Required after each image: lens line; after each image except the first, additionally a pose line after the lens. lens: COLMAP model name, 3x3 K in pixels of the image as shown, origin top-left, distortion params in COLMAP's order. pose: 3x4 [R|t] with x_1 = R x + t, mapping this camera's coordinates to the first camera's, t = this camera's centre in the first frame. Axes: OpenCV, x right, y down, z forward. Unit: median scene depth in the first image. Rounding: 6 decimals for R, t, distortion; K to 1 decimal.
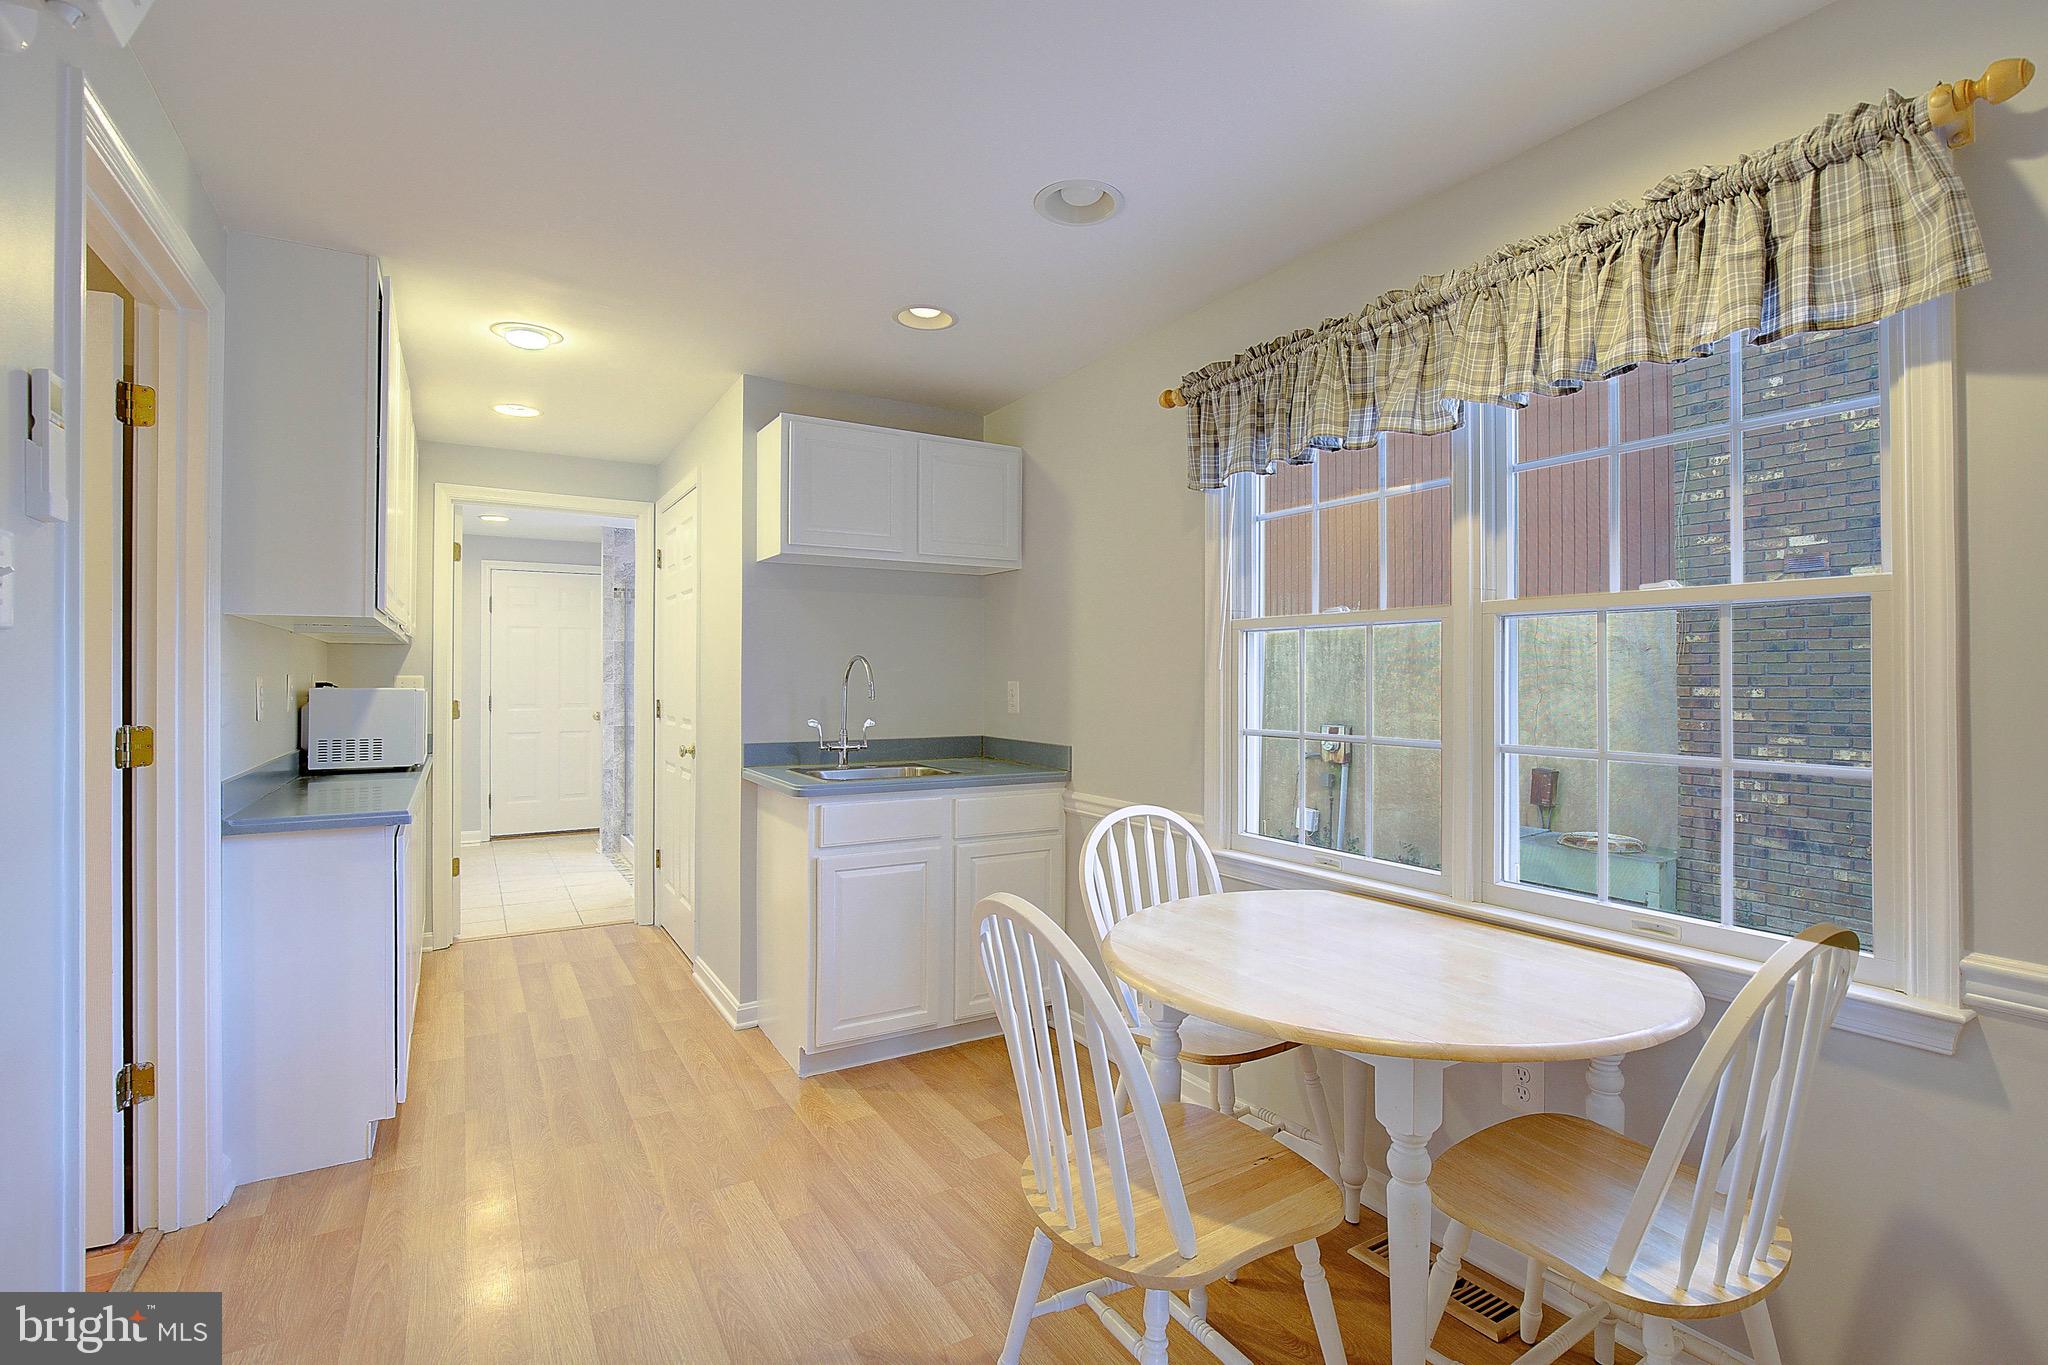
lens RADIAL K [[945.6, 0, 1021.3], [0, 945.6, 680.3], [0, 0, 1]] dist [-0.023866, 0.002721]
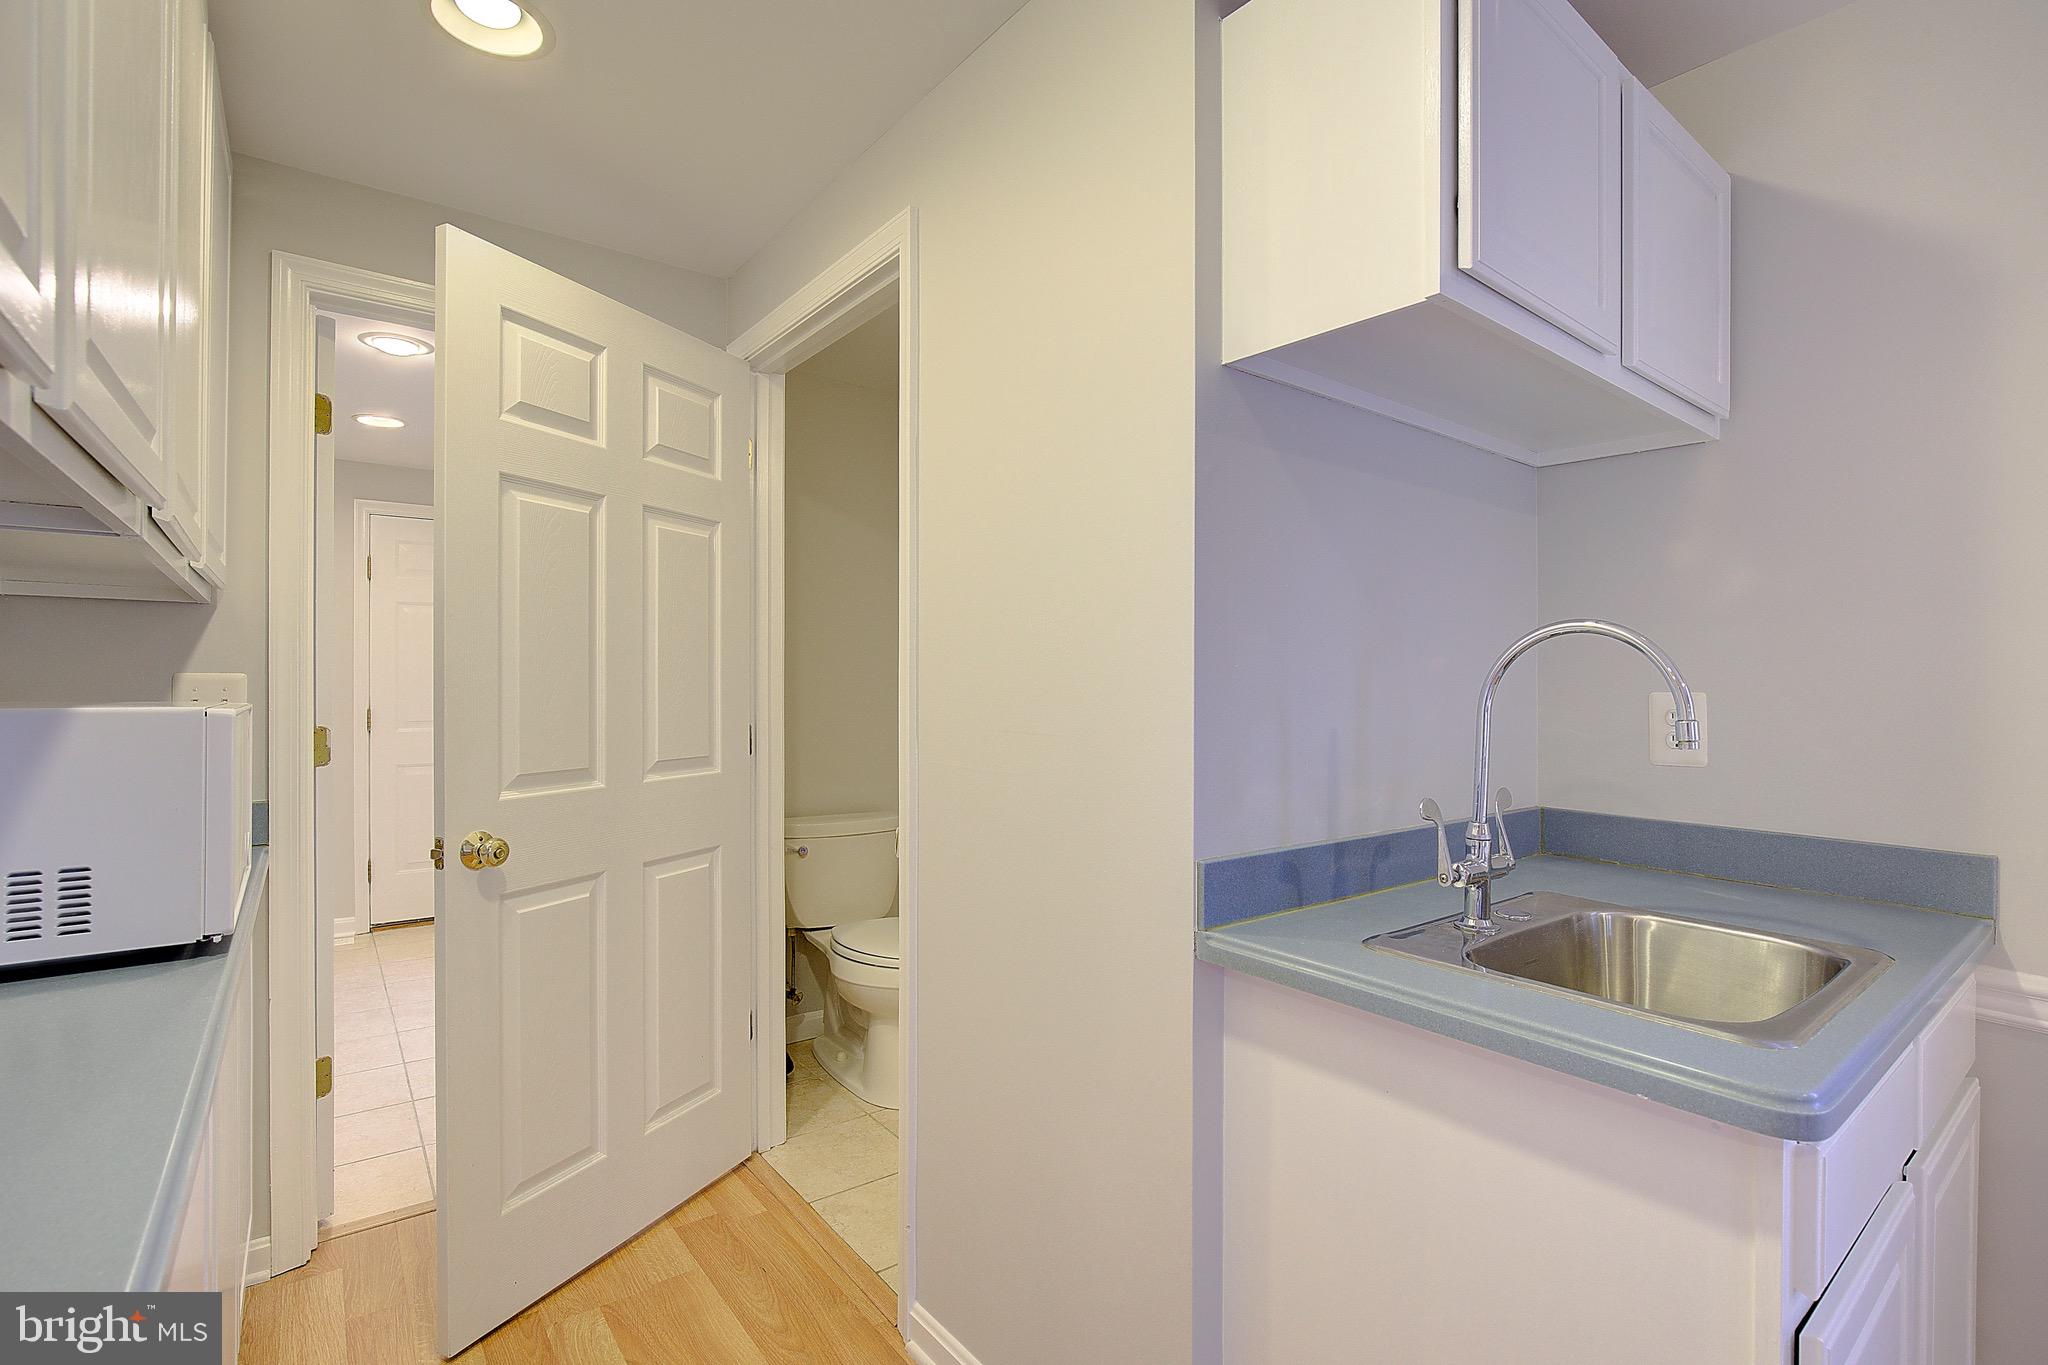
lens RADIAL K [[945.6, 0, 1031.2], [0, 945.6, 687.6], [0, 0, 1]] dist [-0.023866, 0.002721]
pose [[0.992914, 0.001769, 0.118822, -0.352914], [-0.002325, 0.999987, 0.004543, -0.000944], [-0.118812, -0.004787, 0.992905, 0.570034]]
